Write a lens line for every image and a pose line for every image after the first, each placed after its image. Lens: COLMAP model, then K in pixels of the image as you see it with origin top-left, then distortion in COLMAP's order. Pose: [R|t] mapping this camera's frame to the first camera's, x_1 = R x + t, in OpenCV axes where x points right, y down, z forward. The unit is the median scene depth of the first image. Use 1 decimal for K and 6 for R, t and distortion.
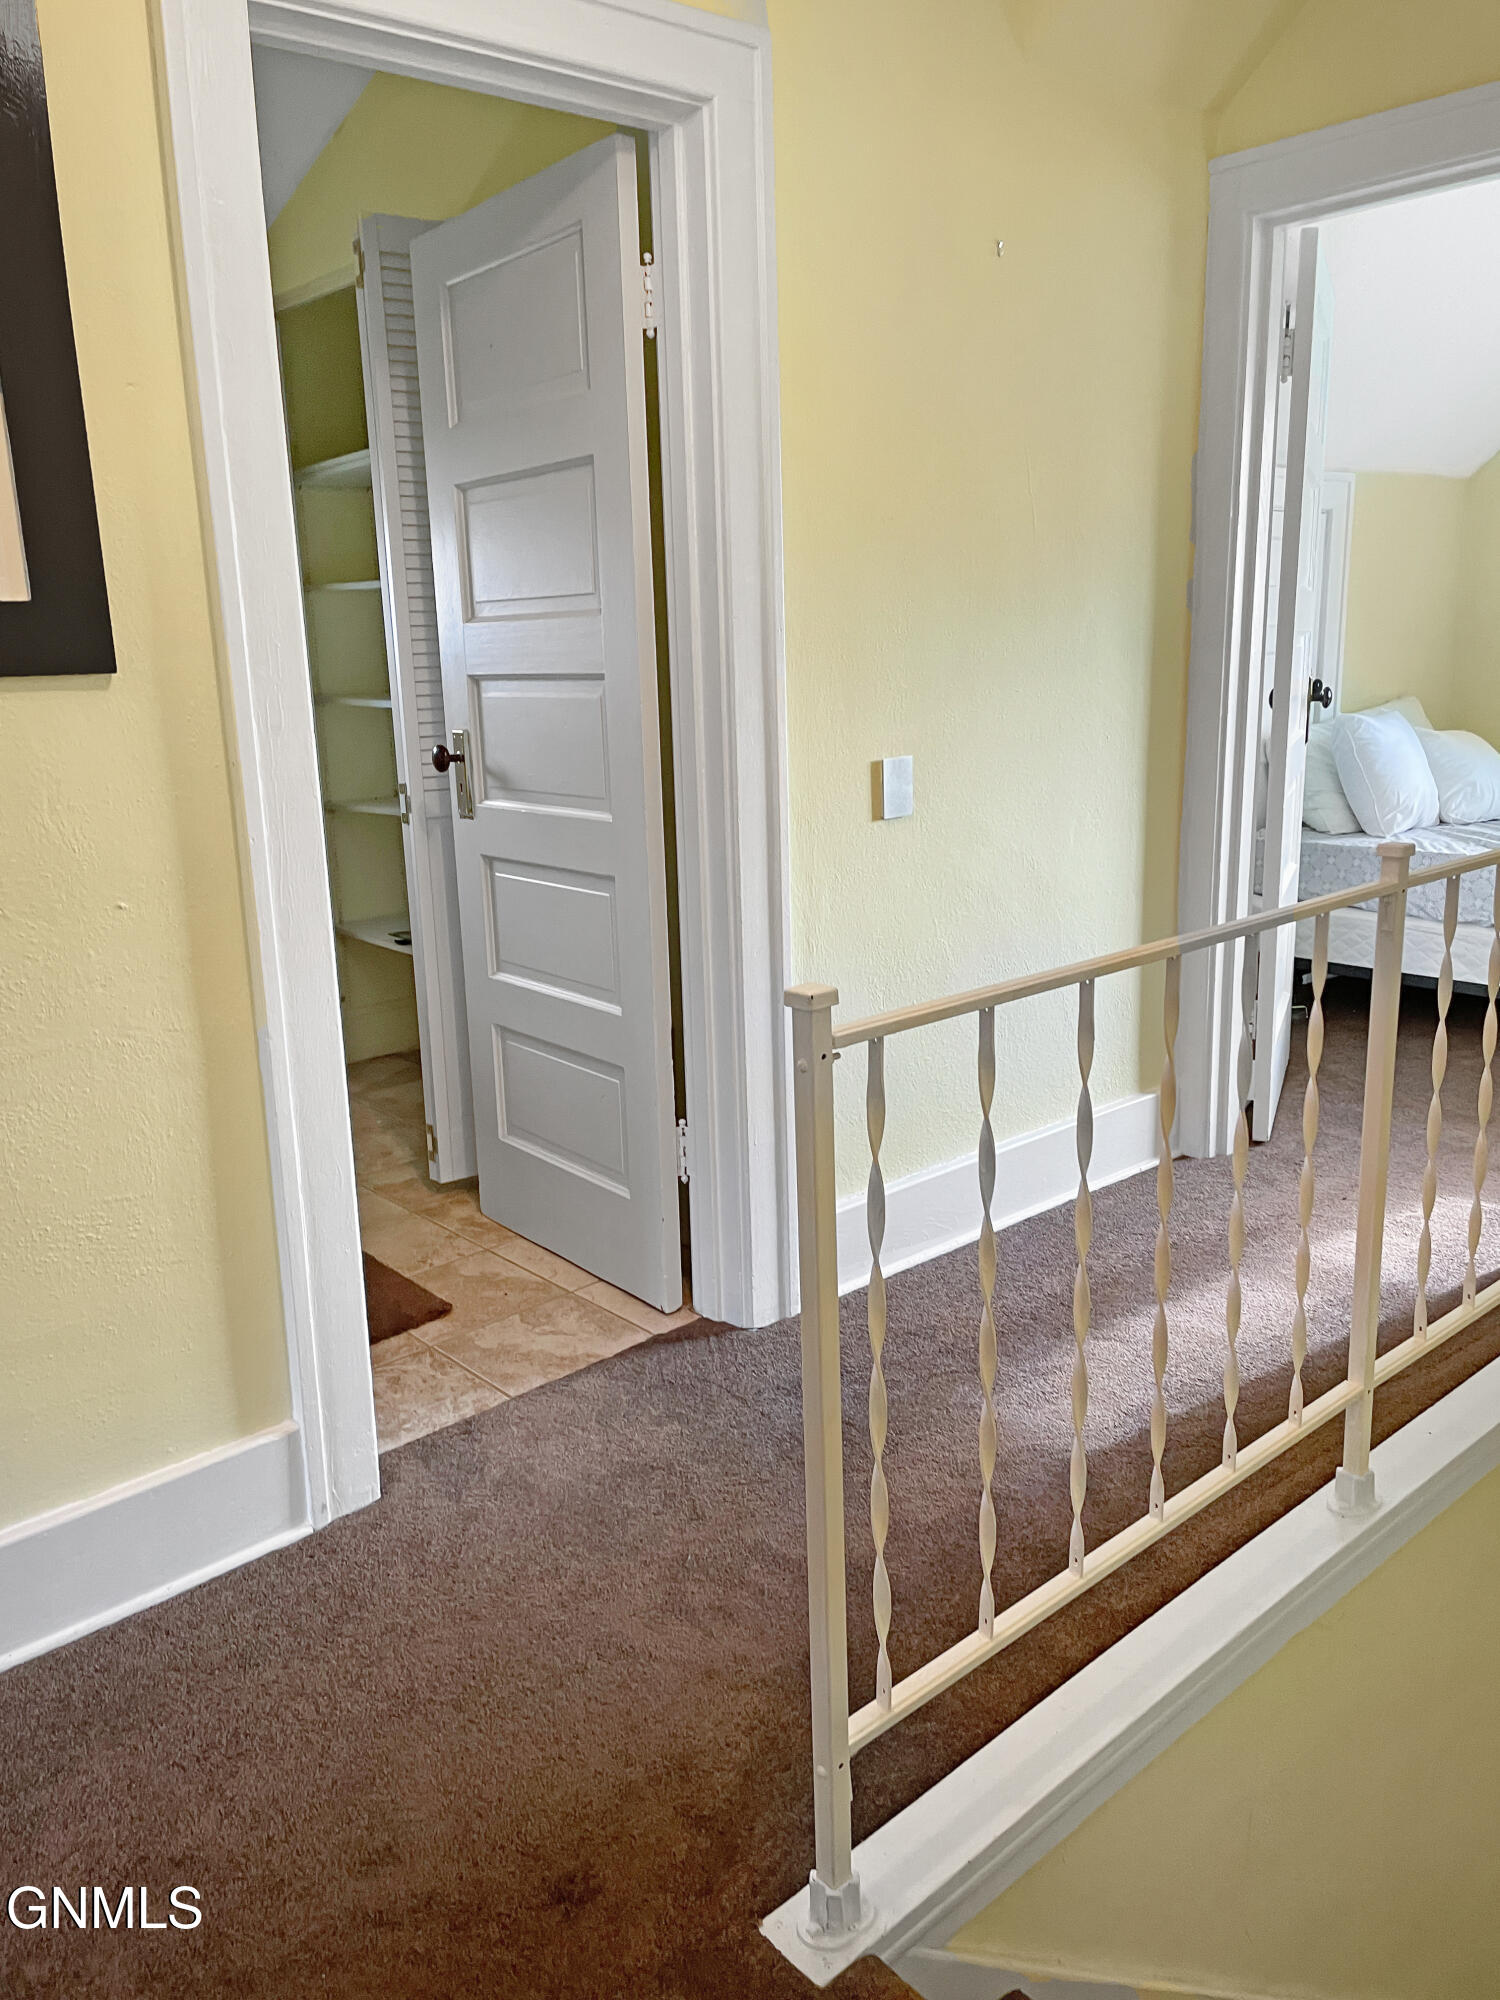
lens RADIAL K [[1537.5, 0, 749.5], [0, 1537.5, 991.9], [0, 0, 1]] dist [0.089990, -0.102896]
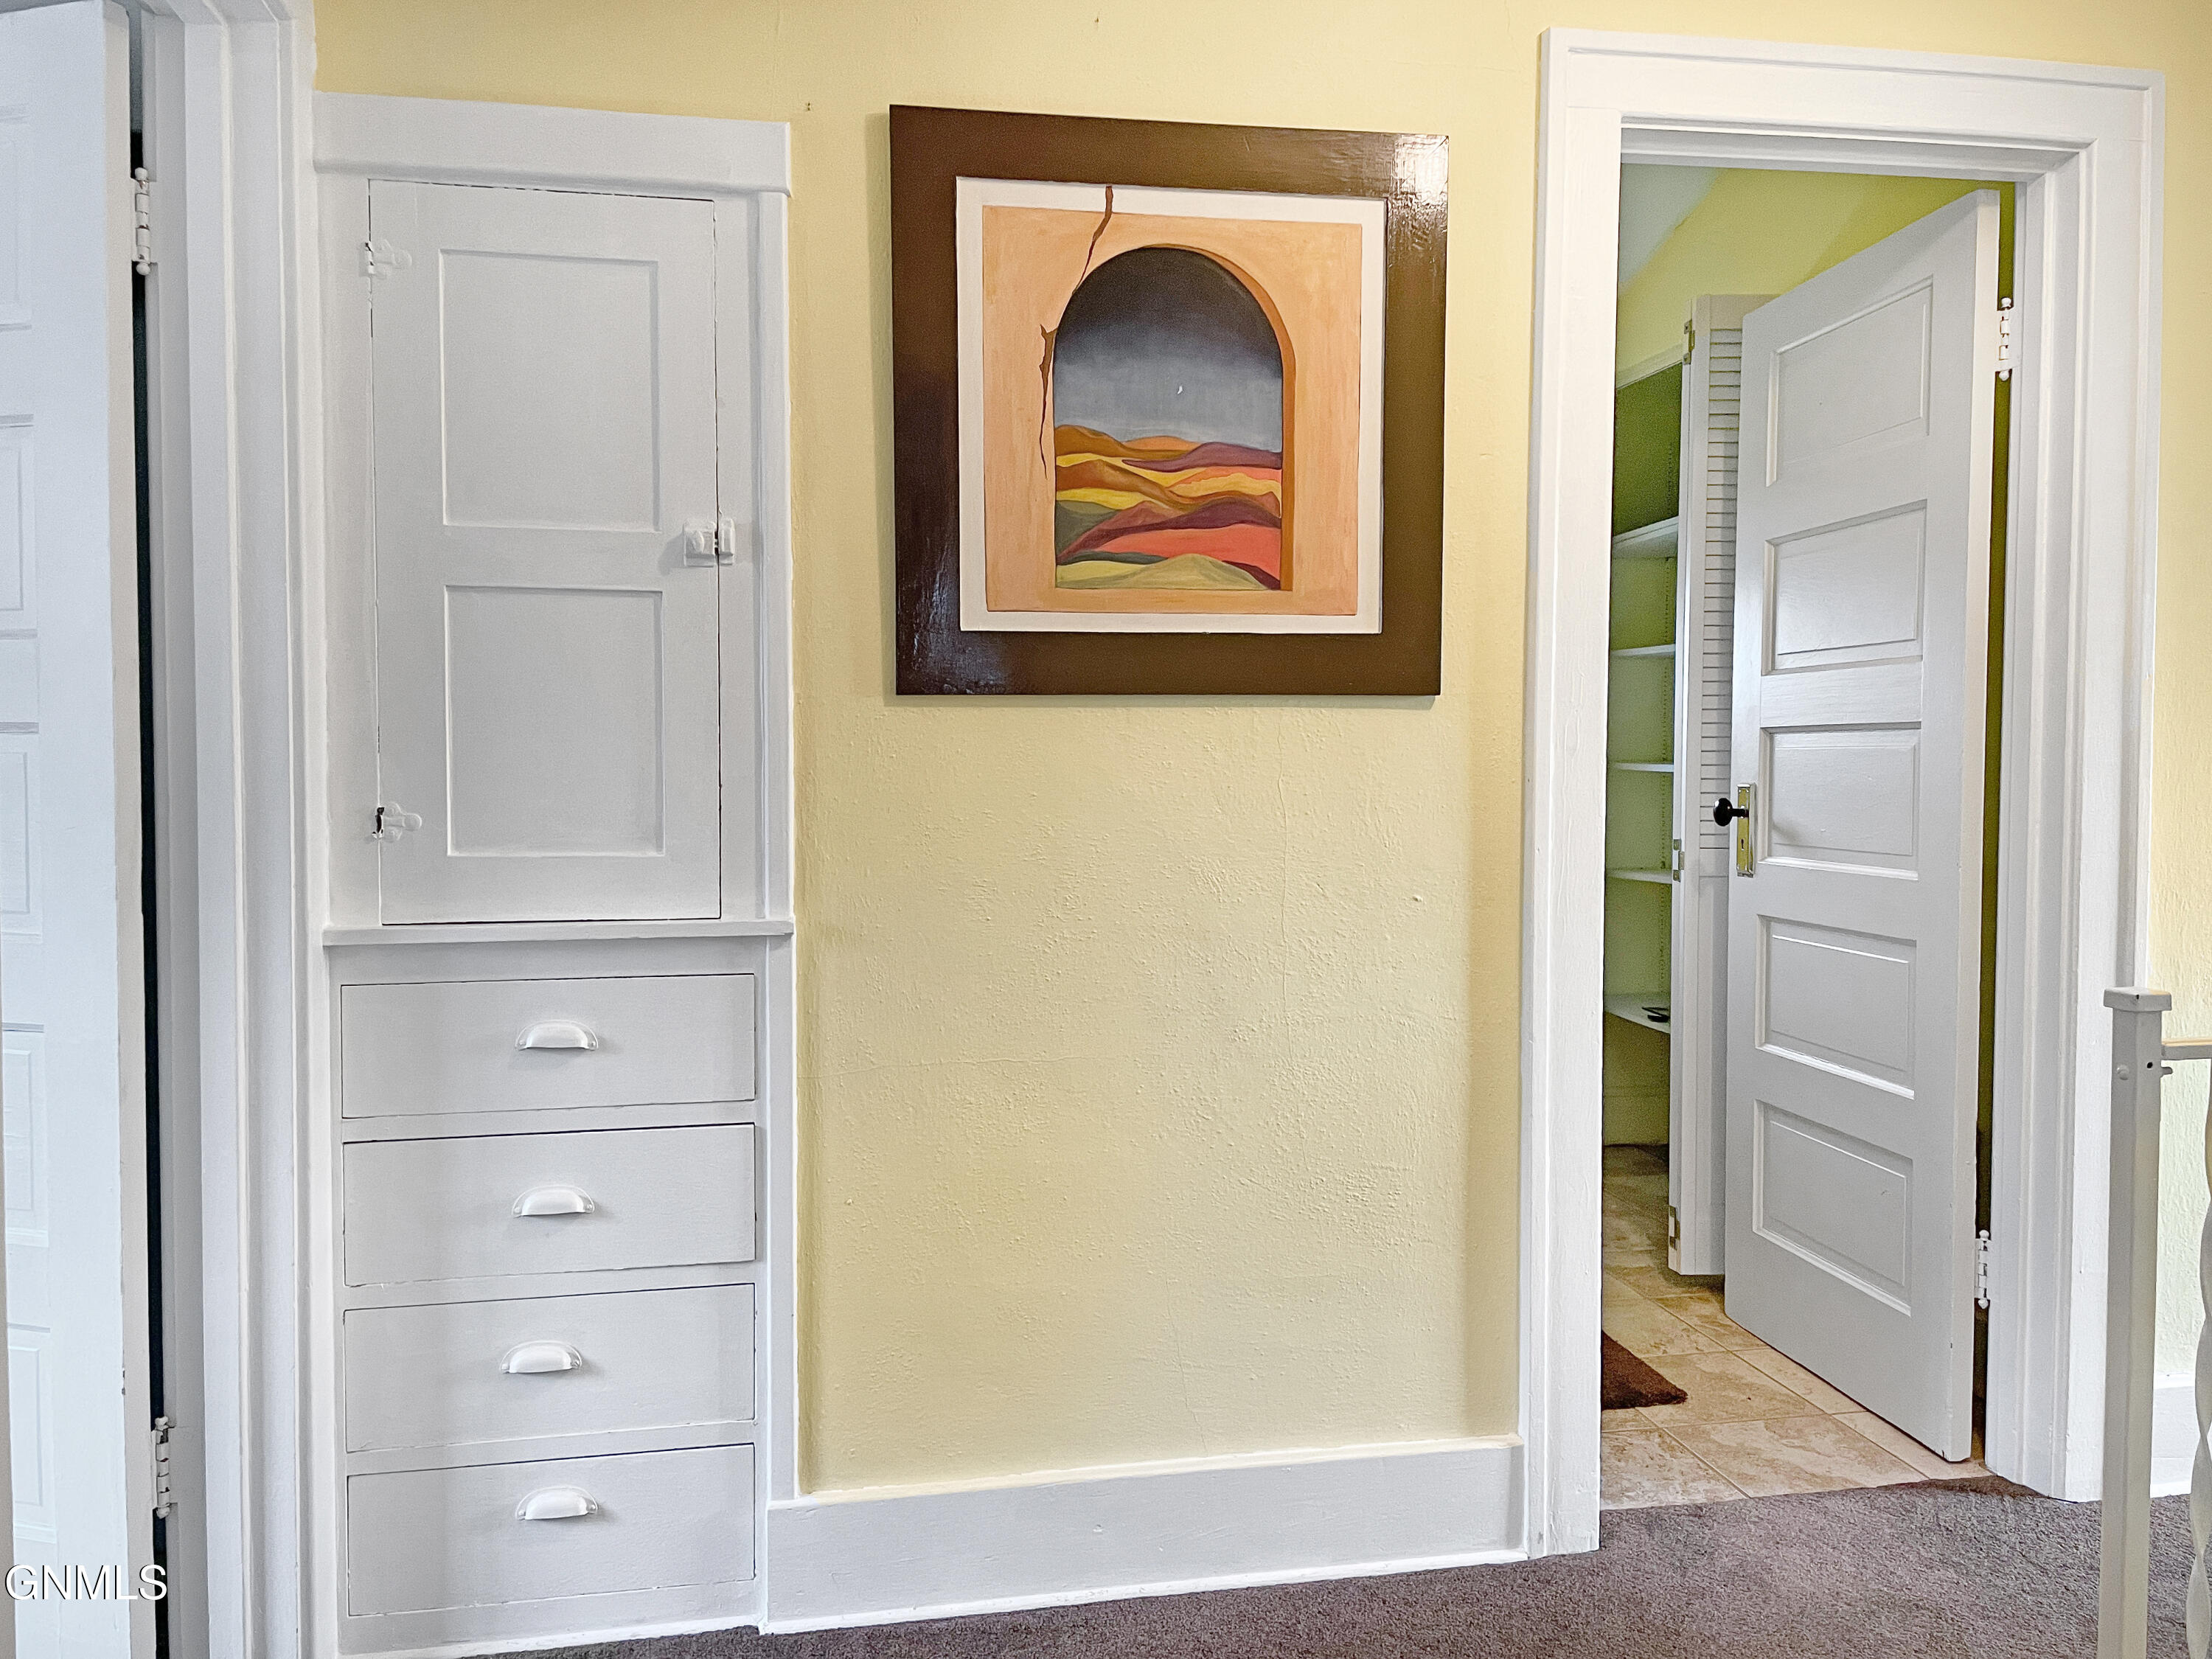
lens RADIAL K [[1700.5, 0, 1088.0], [0, 1700.5, 813.0], [0, 0, 1]] dist [0.089990, -0.102896]
pose [[0.855567, 0.049974, -0.515274, 0.015375], [-0.142107, 0.979767, -0.140933, 0.064525], [0.497806, 0.193801, 0.845358, -0.116360]]
